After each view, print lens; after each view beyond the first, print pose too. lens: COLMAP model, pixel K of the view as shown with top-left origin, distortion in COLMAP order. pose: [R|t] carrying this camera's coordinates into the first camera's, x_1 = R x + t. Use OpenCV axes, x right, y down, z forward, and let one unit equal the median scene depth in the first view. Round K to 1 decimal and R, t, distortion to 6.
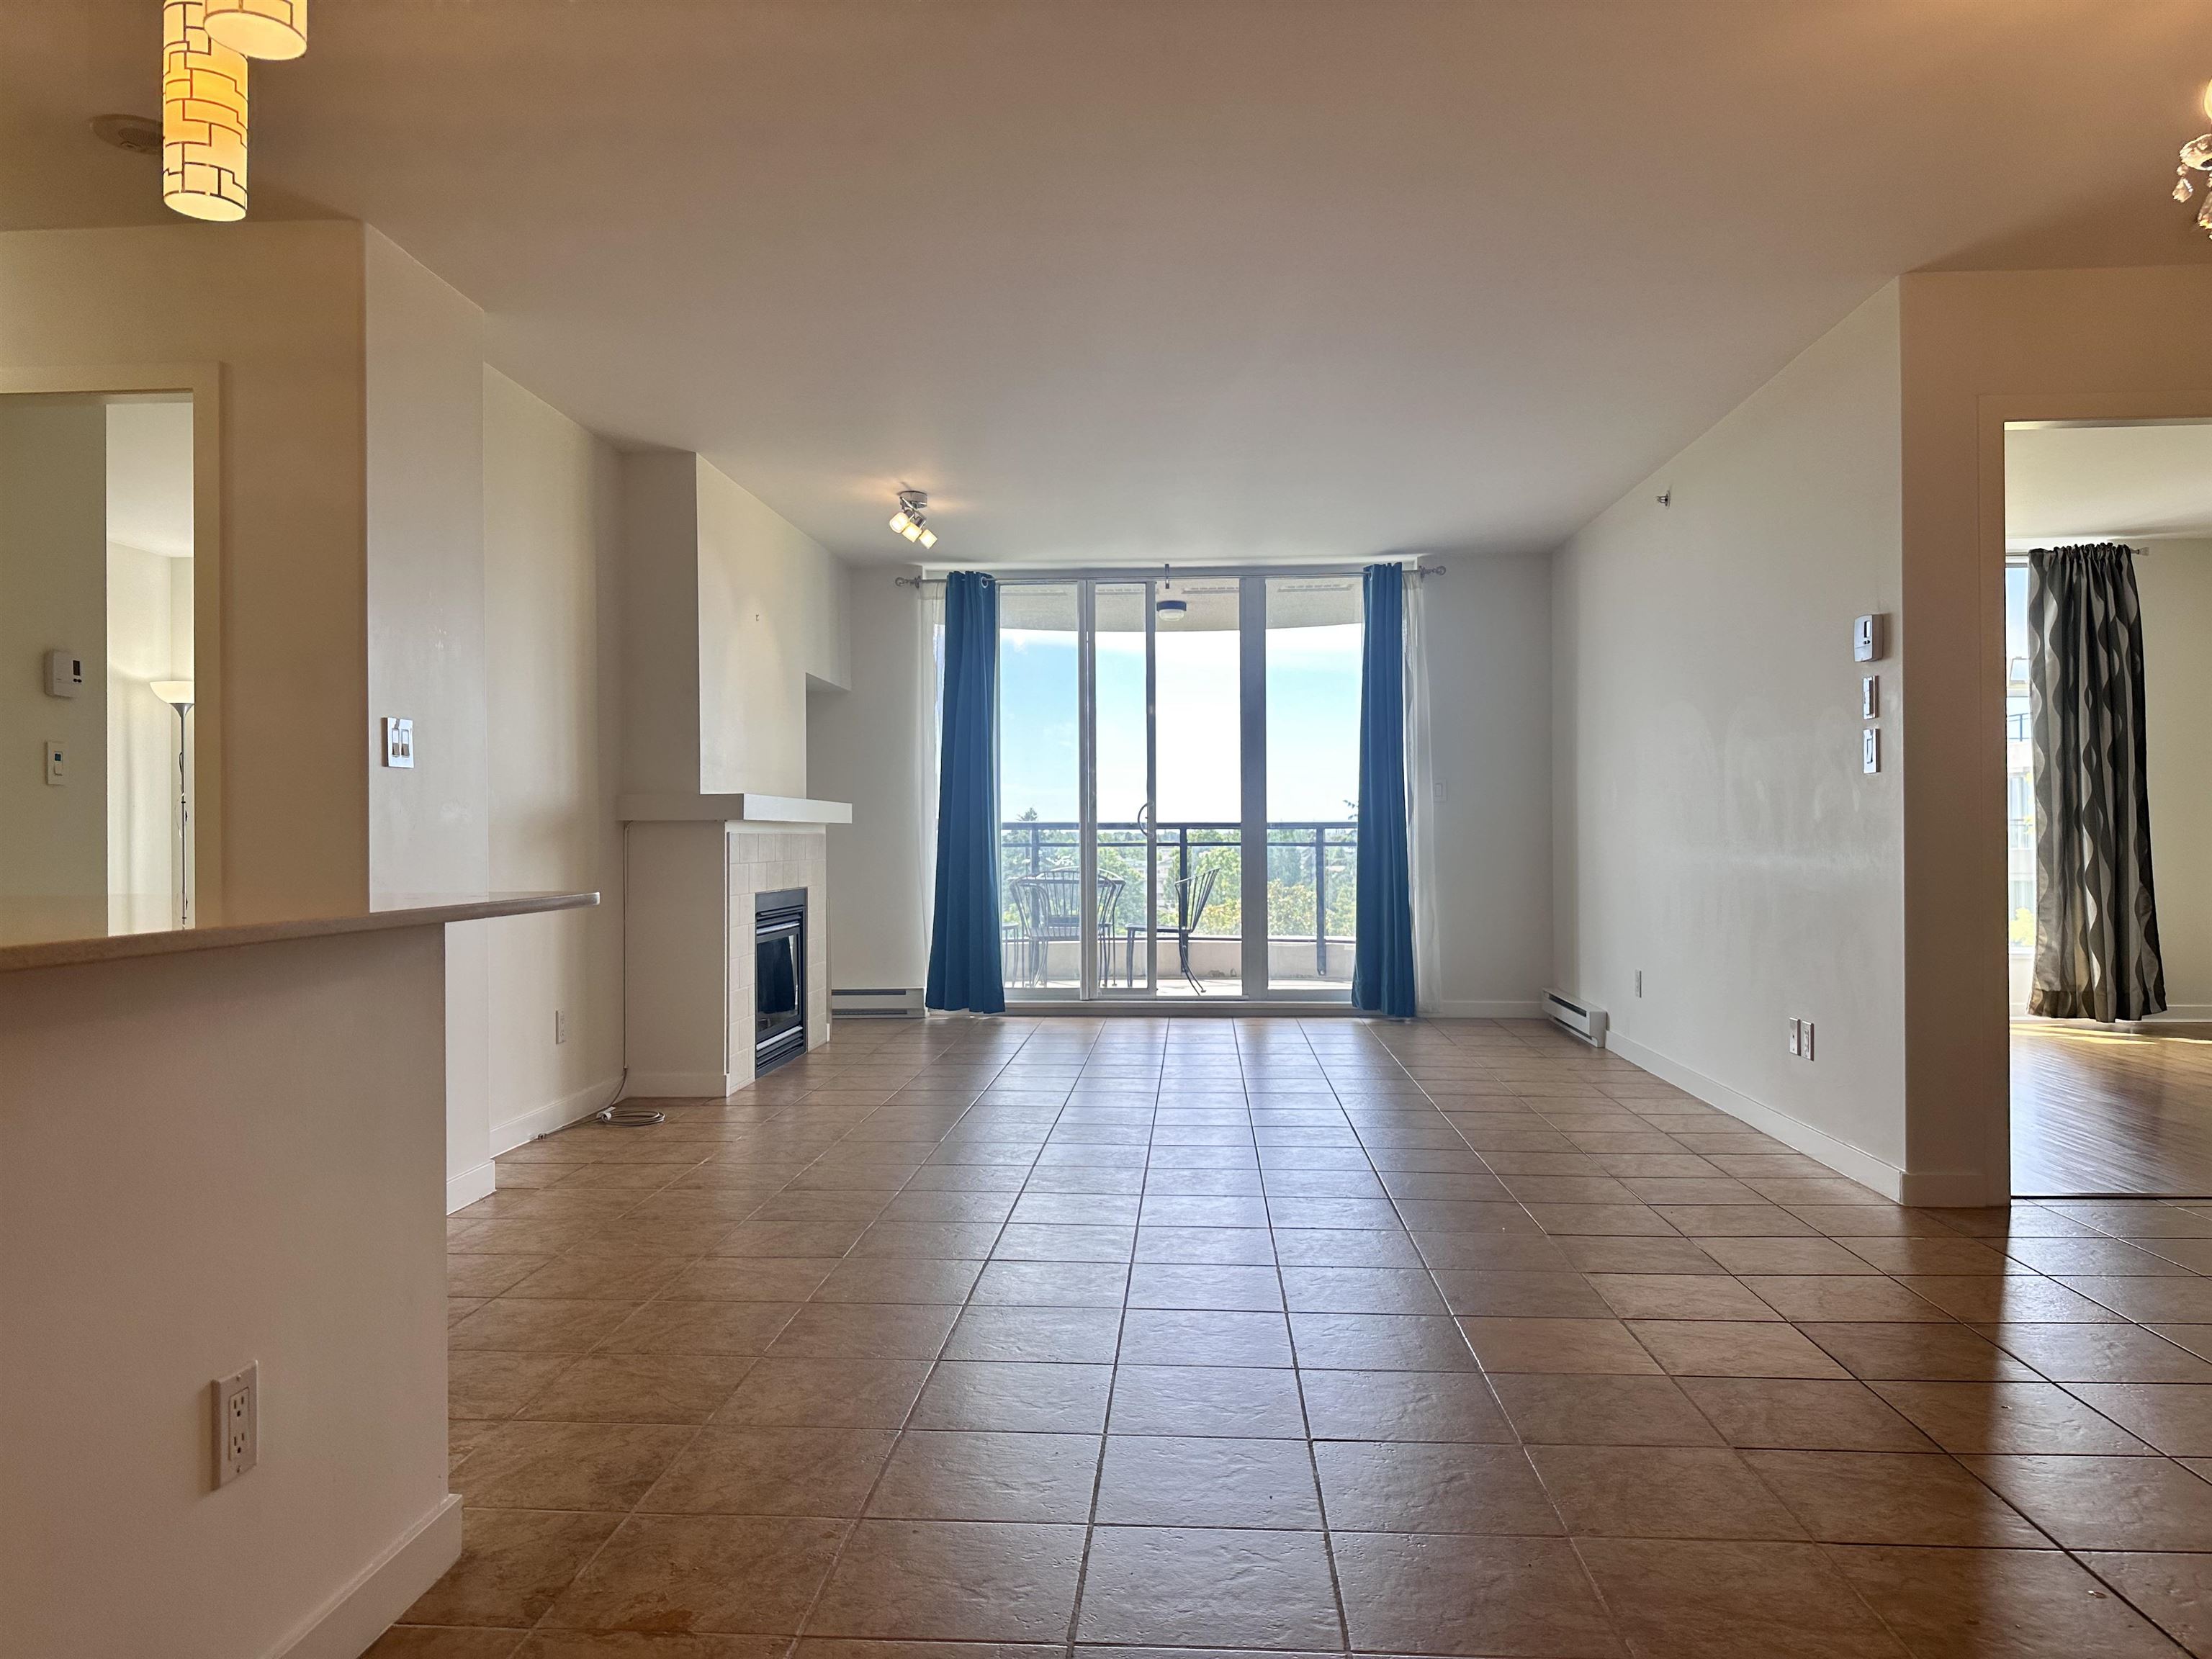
lens RADIAL K [[1547.5, 0, 1116.8], [0, 1547.5, 823.4], [0, 0, 1]] dist [0.042893, -0.048707]
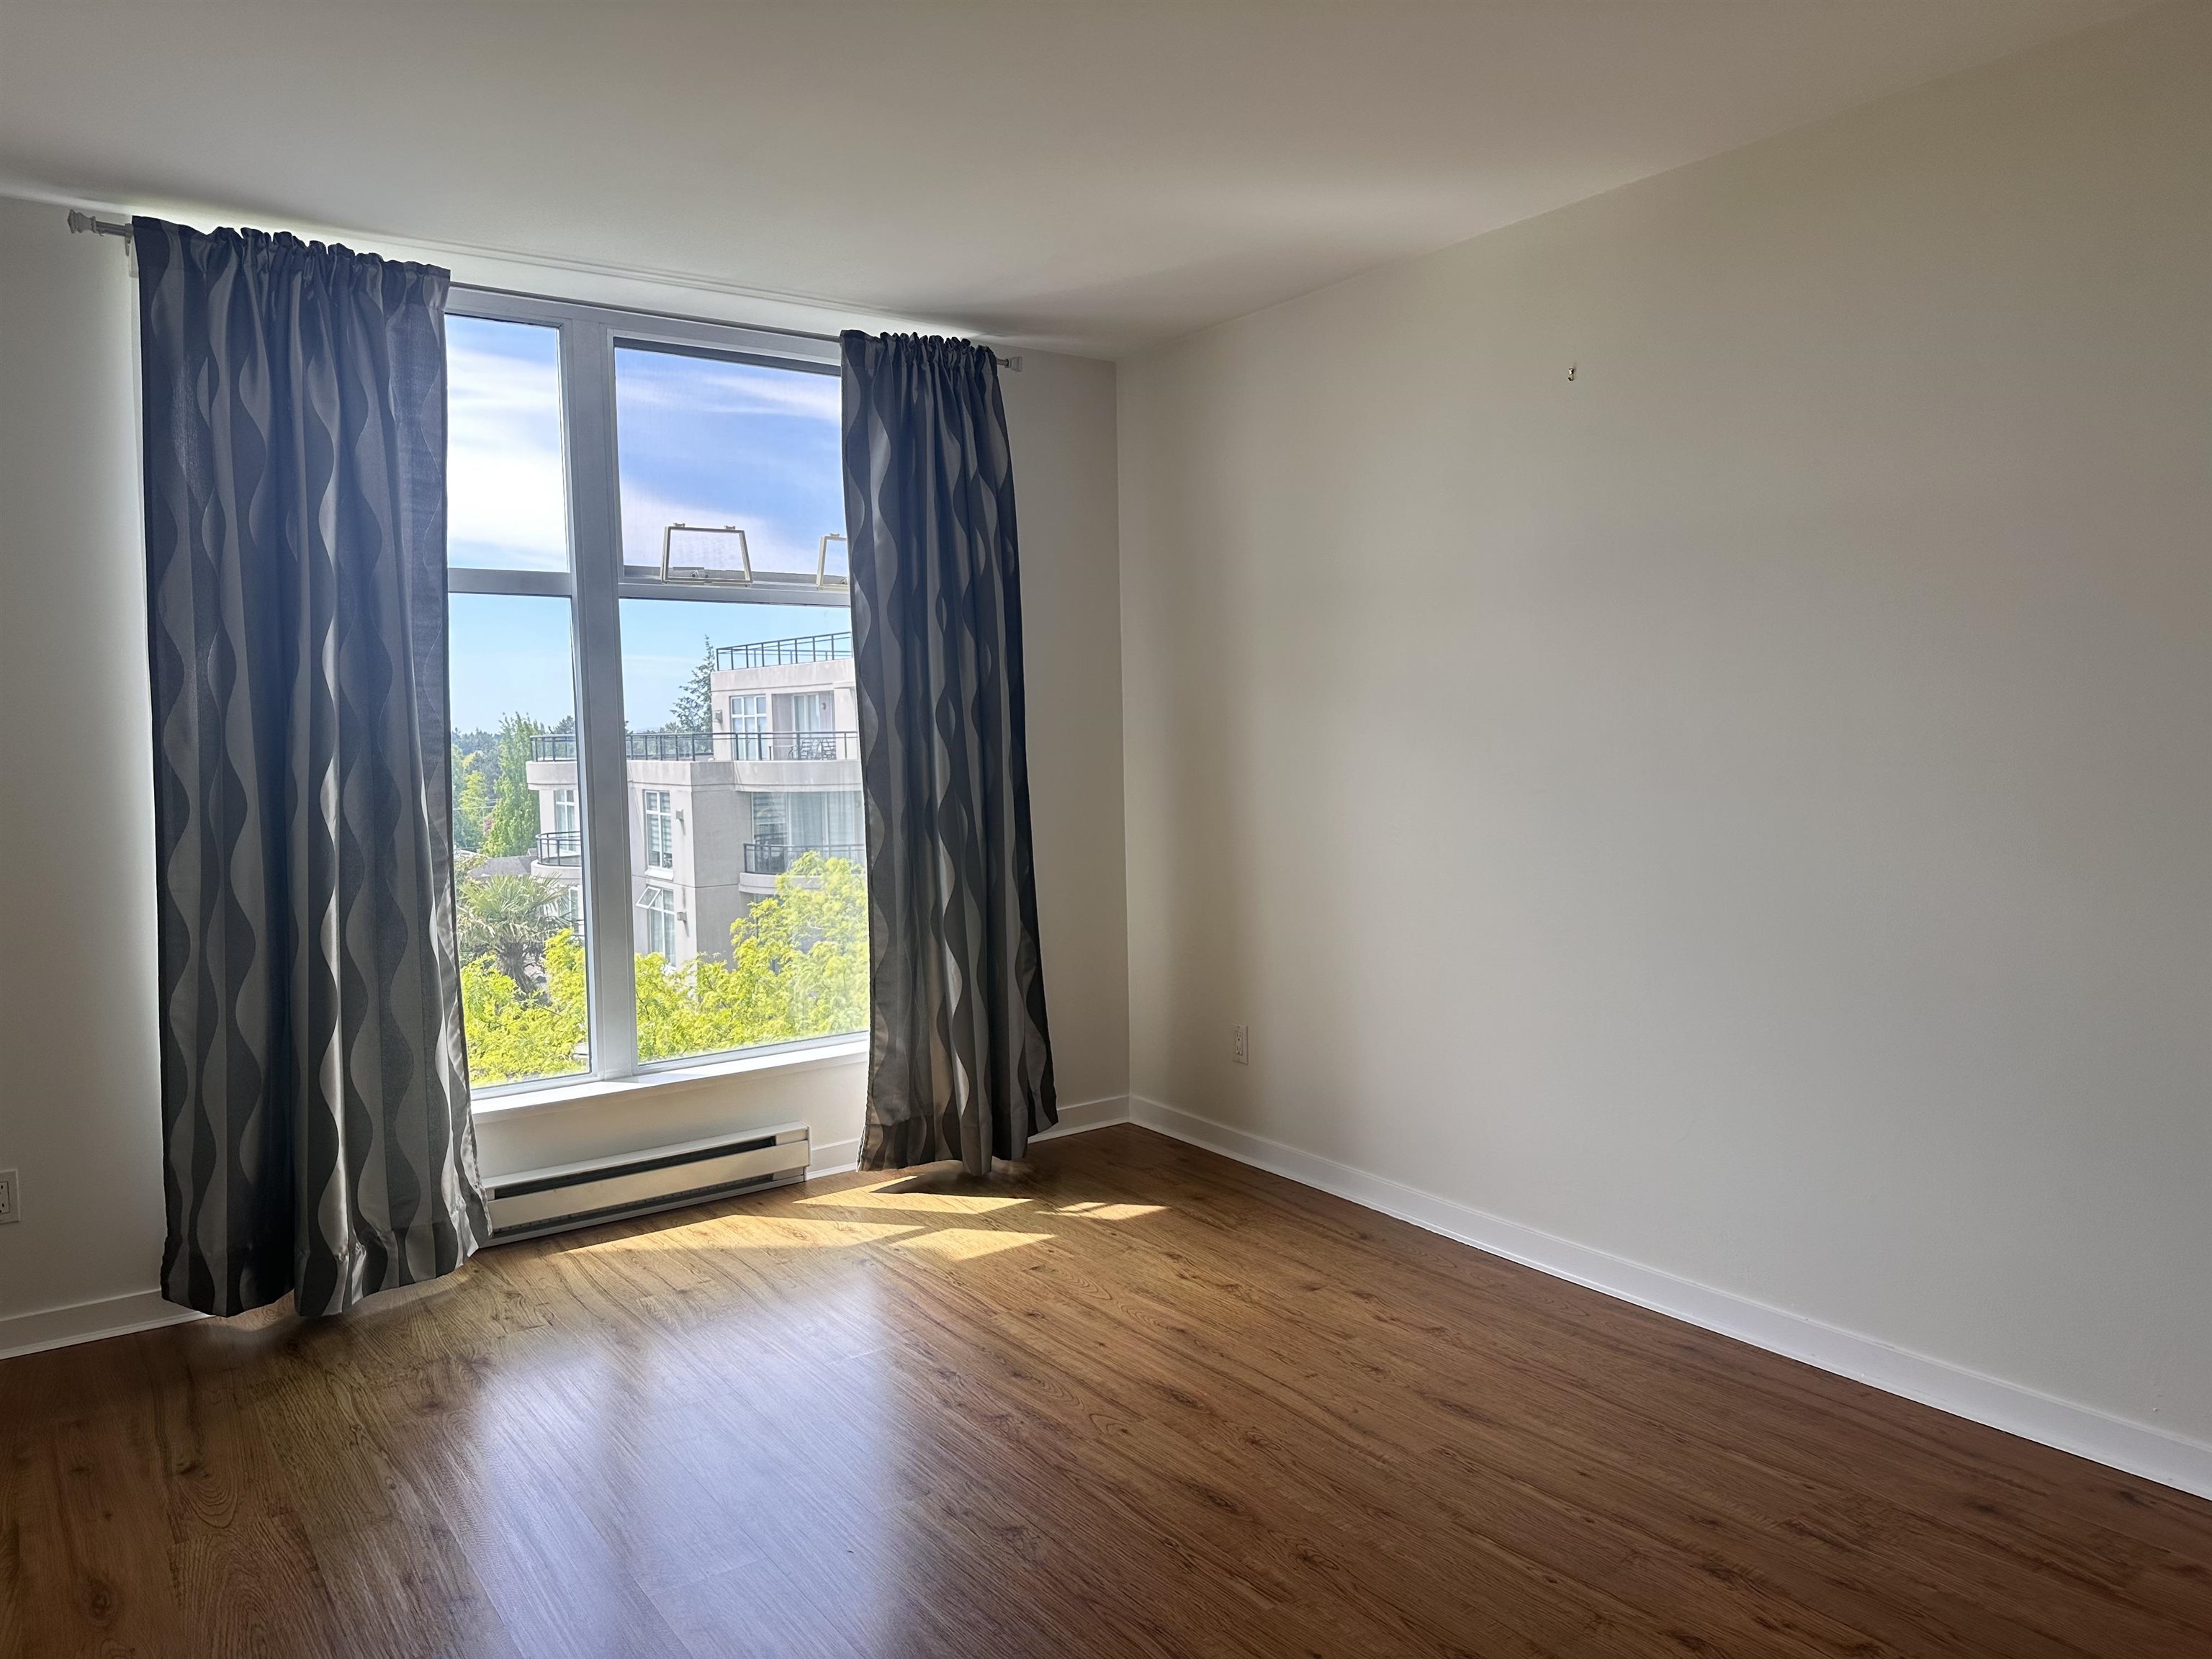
lens RADIAL K [[1547.5, 0, 1114.4], [0, 1547.5, 825.9], [0, 0, 1]] dist [0.042893, -0.048707]
pose [[0.782087, -0.046920, 0.621400, 0.314211], [0.014763, 0.998277, 0.056795, -0.032972], [-0.622994, -0.035245, 0.781432, 0.512129]]
